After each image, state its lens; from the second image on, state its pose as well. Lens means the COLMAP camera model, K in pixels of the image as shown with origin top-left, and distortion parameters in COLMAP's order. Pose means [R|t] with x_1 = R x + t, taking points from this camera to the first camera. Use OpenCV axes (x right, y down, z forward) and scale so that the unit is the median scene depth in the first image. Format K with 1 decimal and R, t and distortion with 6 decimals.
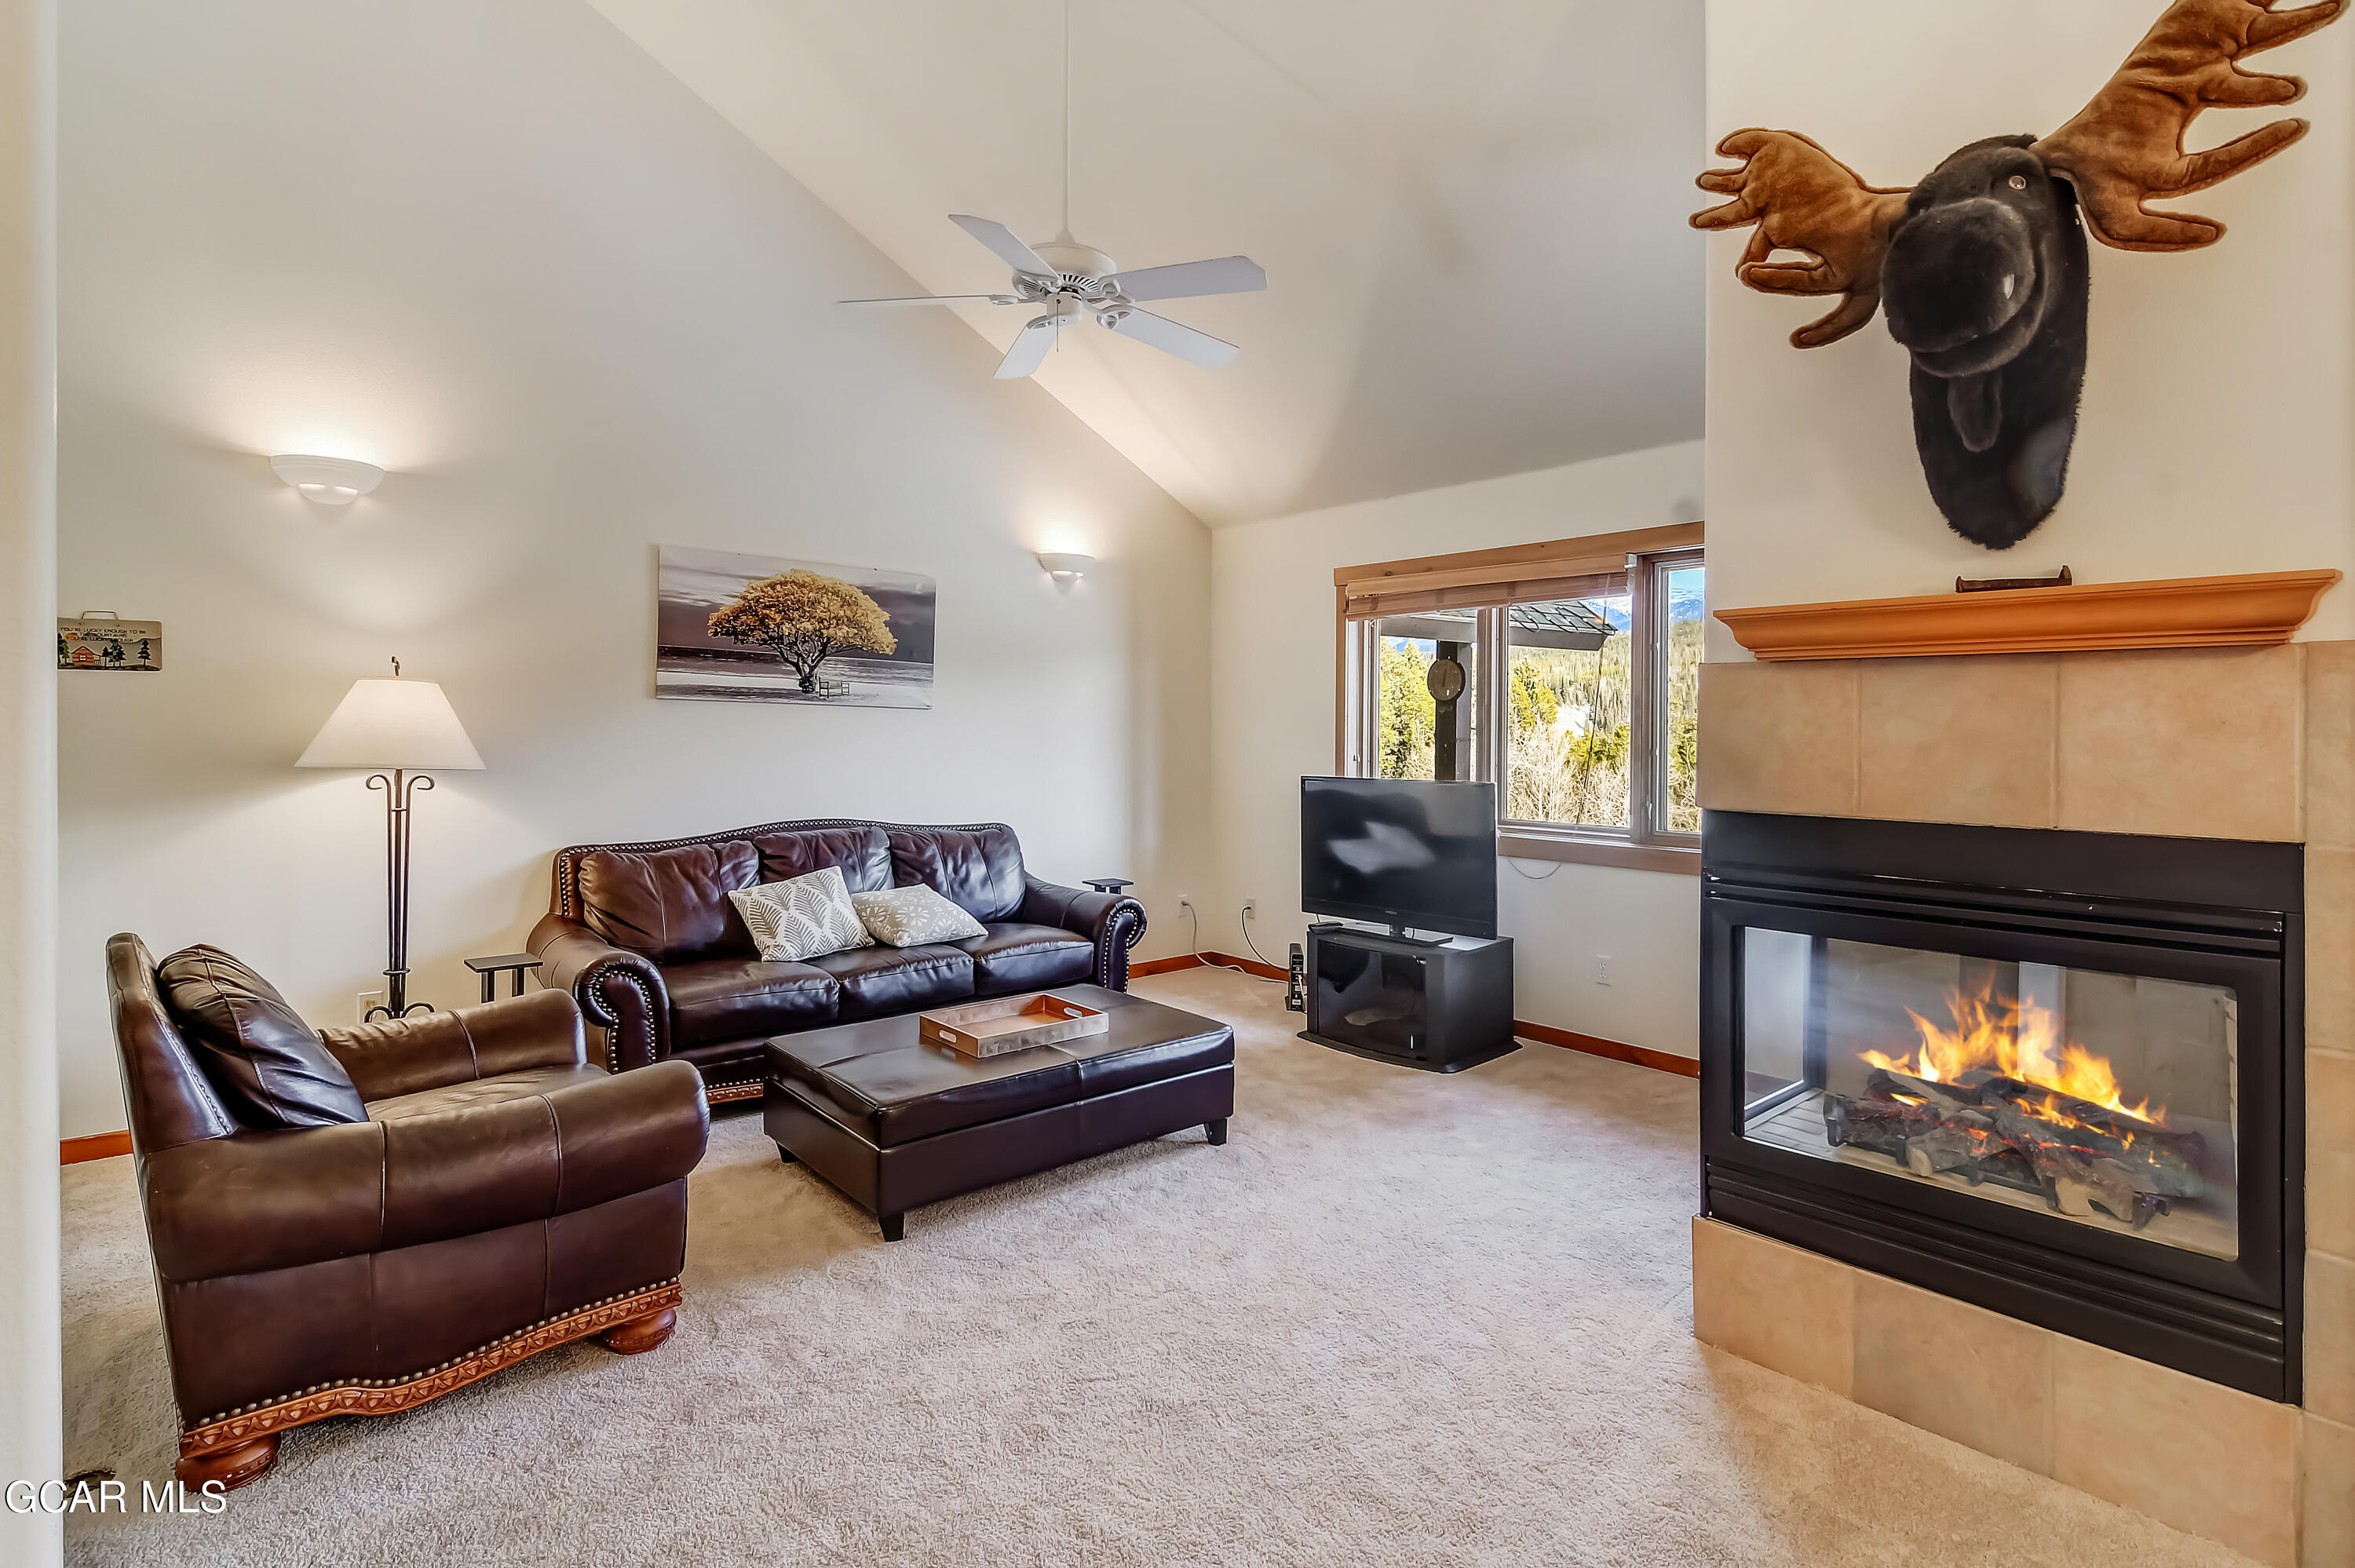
lens RADIAL K [[1166.8, 0, 1145.0], [0, 1166.8, 734.4], [0, 0, 1]] dist [0.006944, -0.008641]
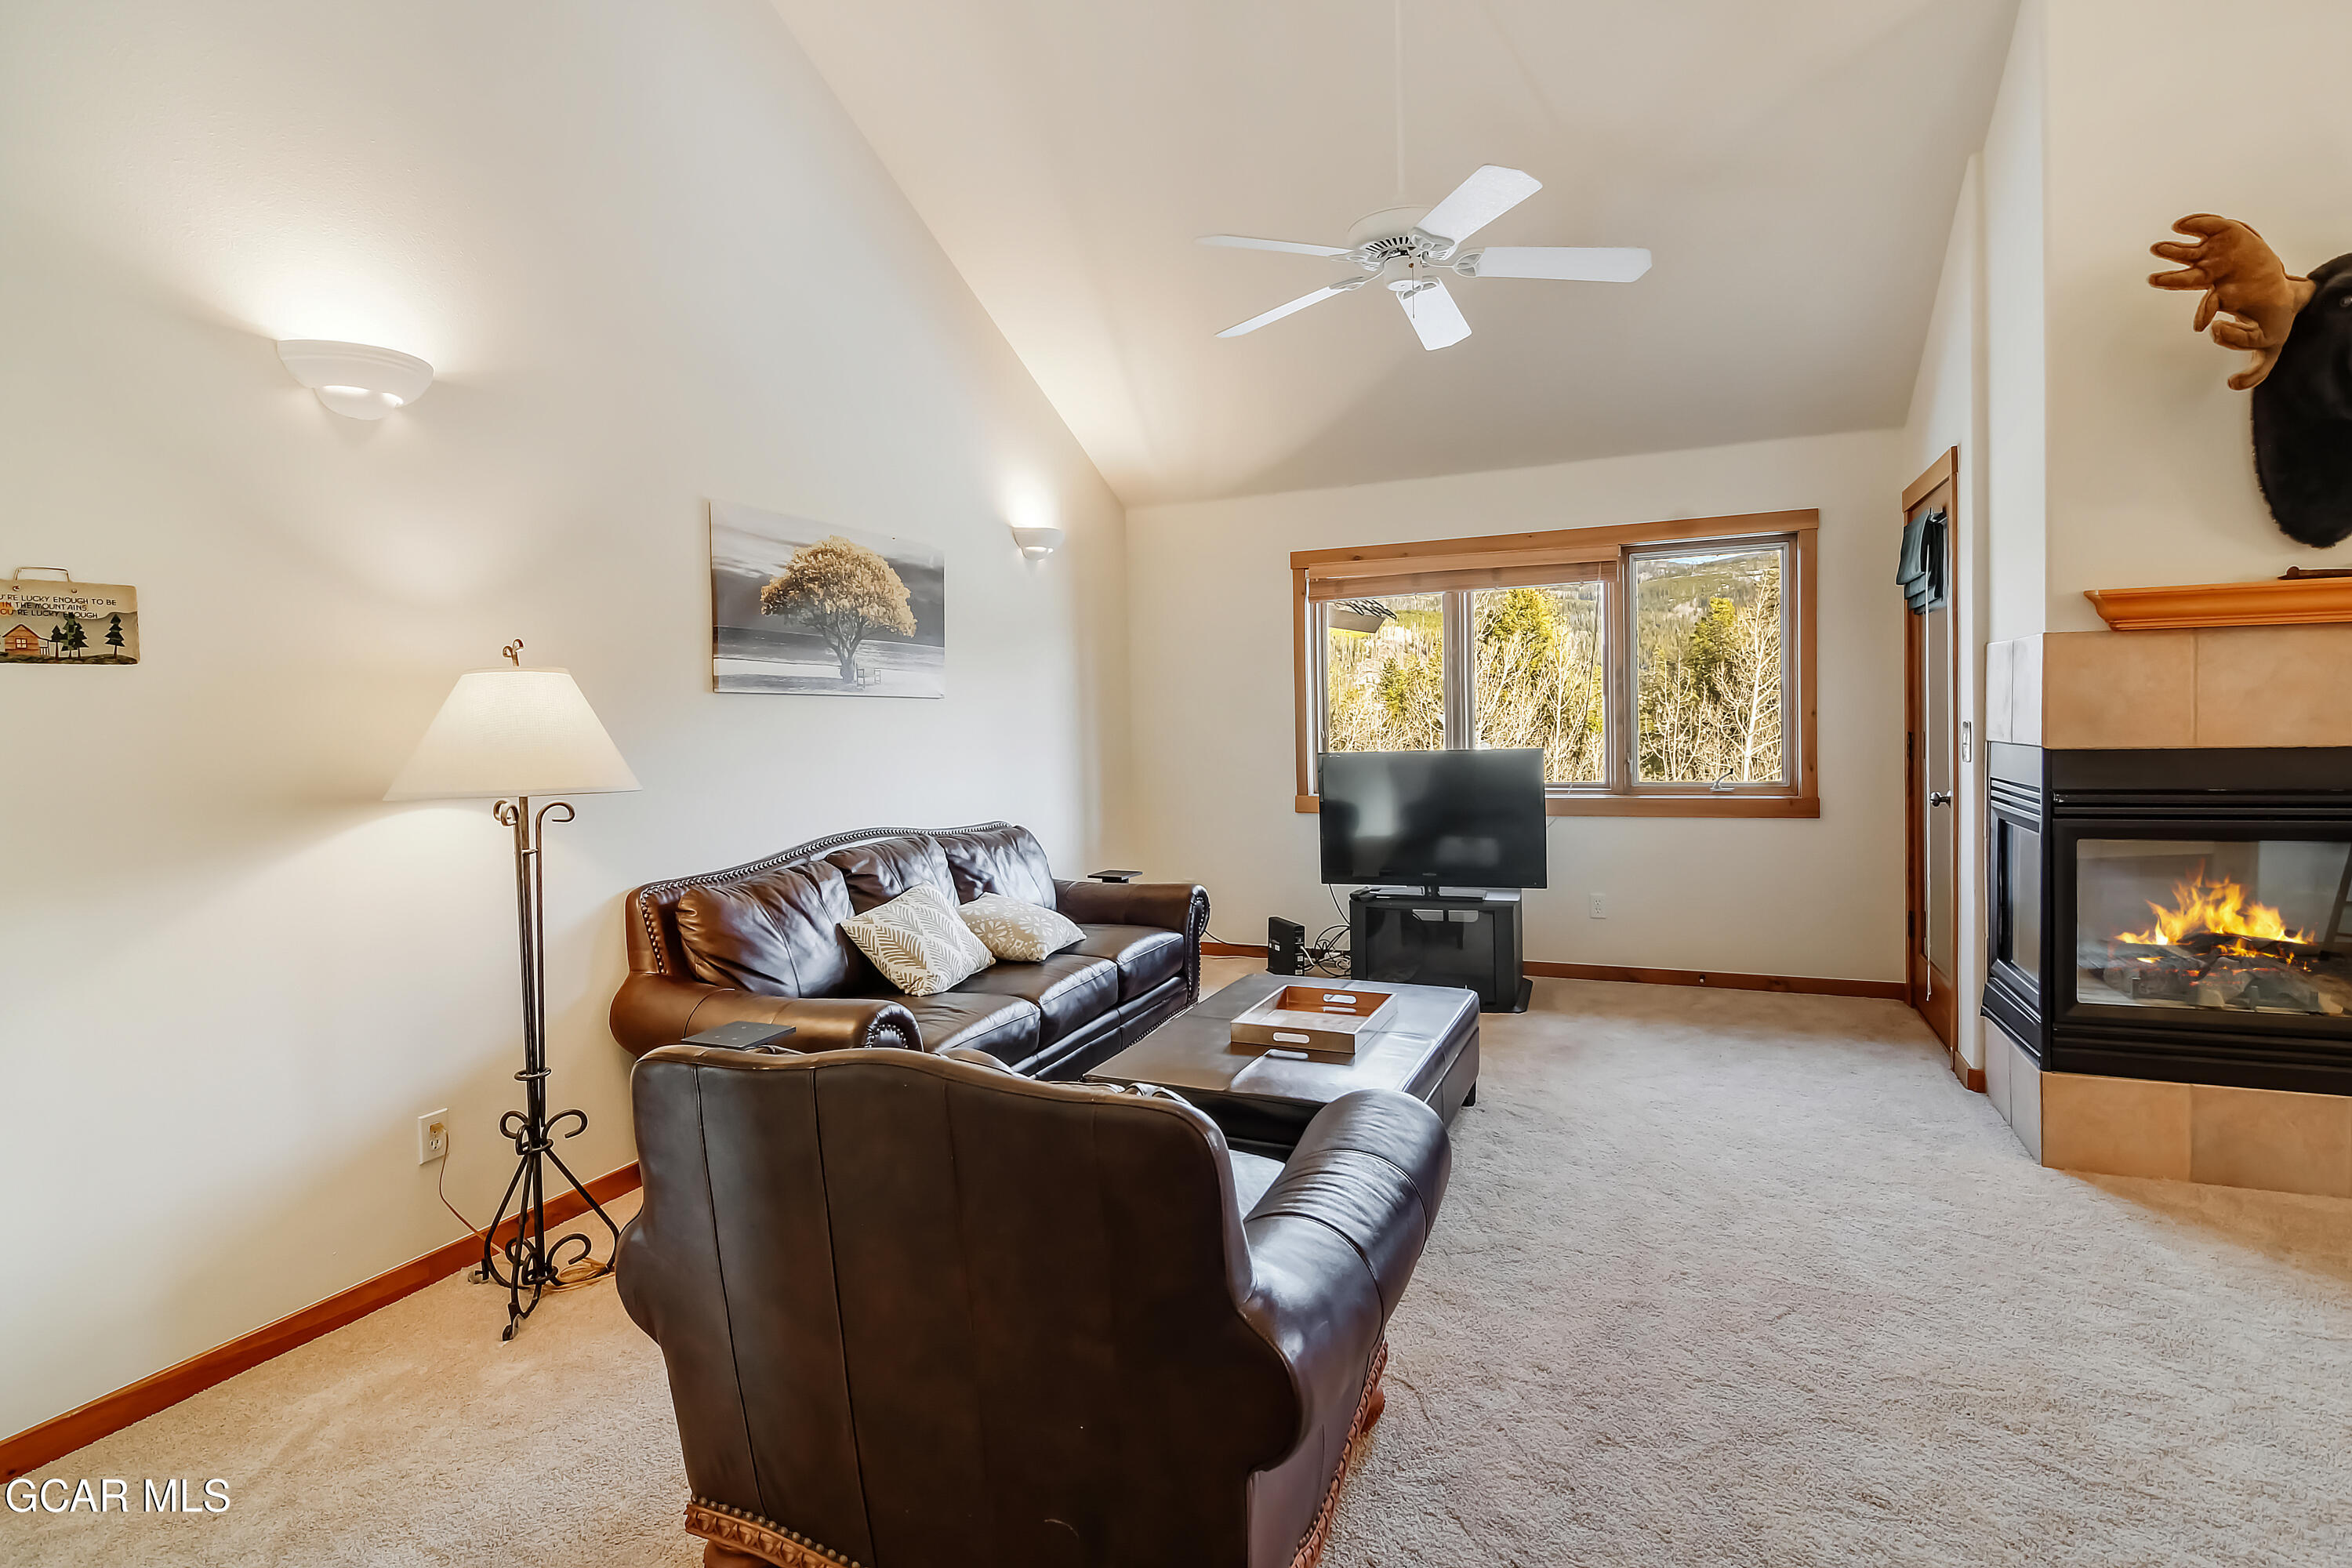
lens RADIAL K [[1165.5, 0, 1171.3], [0, 1165.5, 742.5], [0, 0, 1]] dist [0.006944, -0.008641]
pose [[0.902006, -0.044746, 0.429398, -0.590915], [0.037302, 0.998972, 0.025742, -0.006623], [-0.430109, -0.007202, 0.902748, 0.177300]]
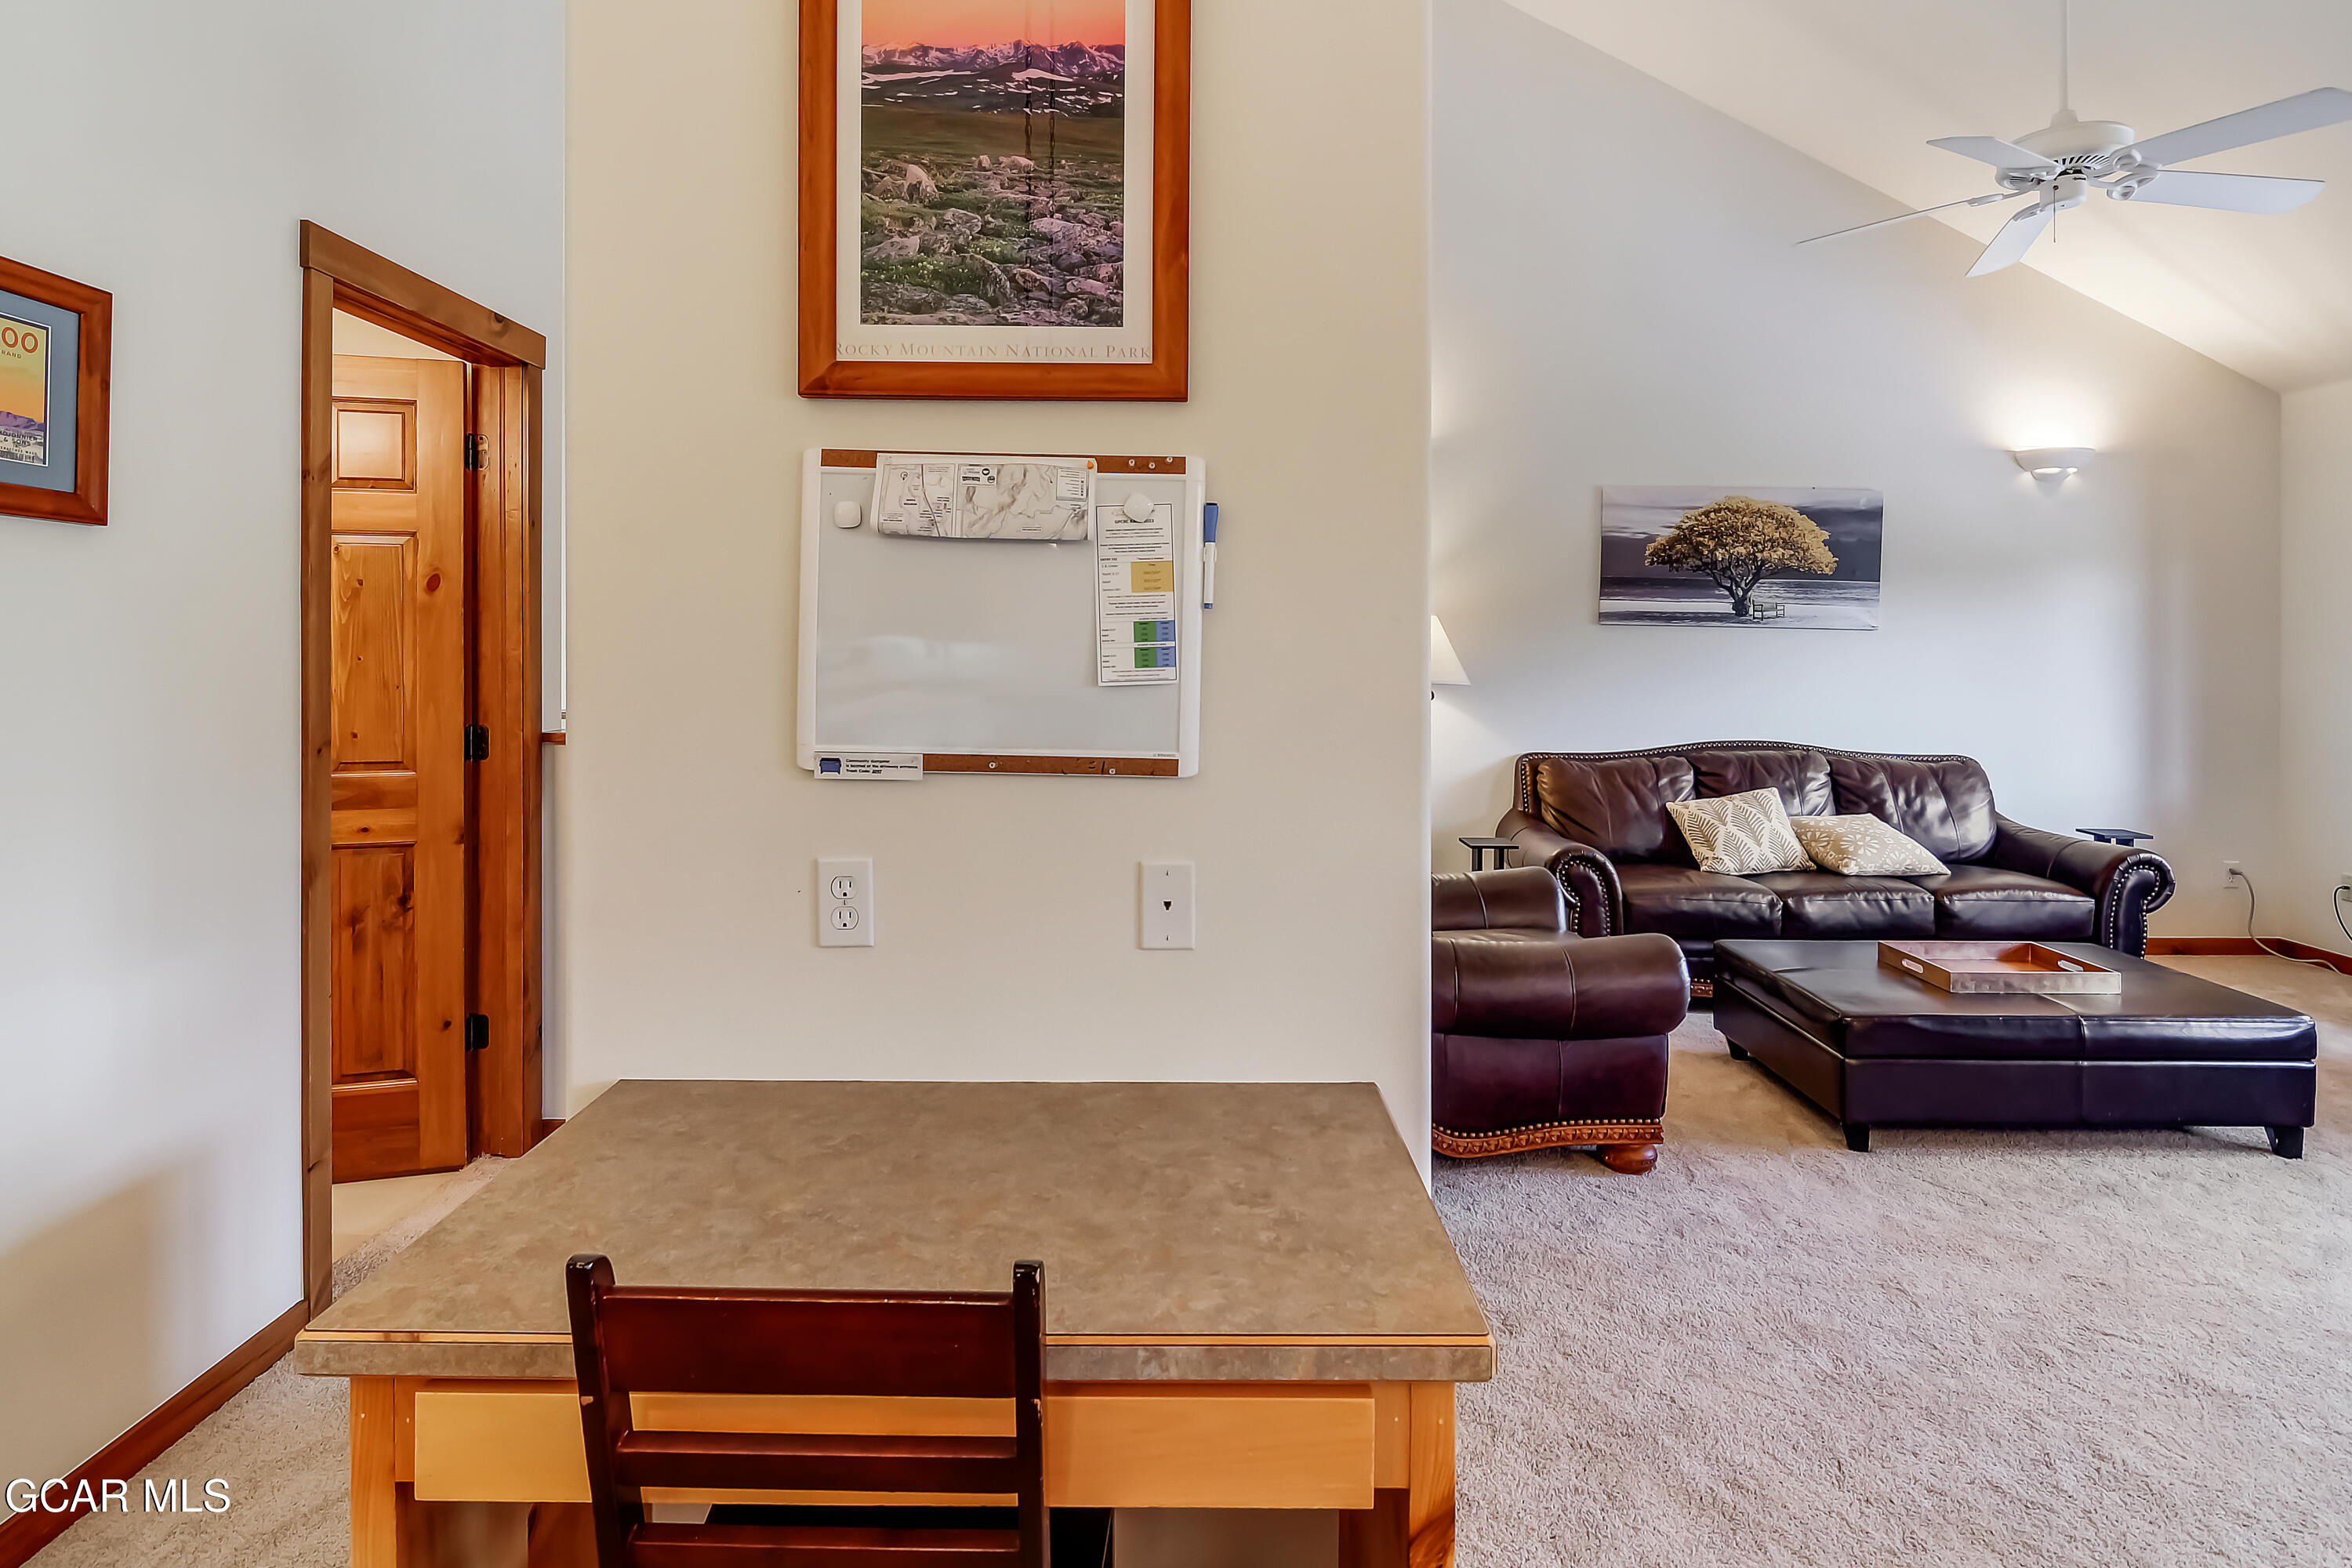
lens RADIAL K [[1165.5, 0, 1195.3], [0, 1165.5, 656.4], [0, 0, 1]] dist [0.006944, -0.008641]
pose [[0.769492, 0.000027, -0.638656, -0.006712], [-0.000443, 1.000000, -0.000492, 0.000707], [0.638656, 0.000662, 0.769492, -0.118915]]
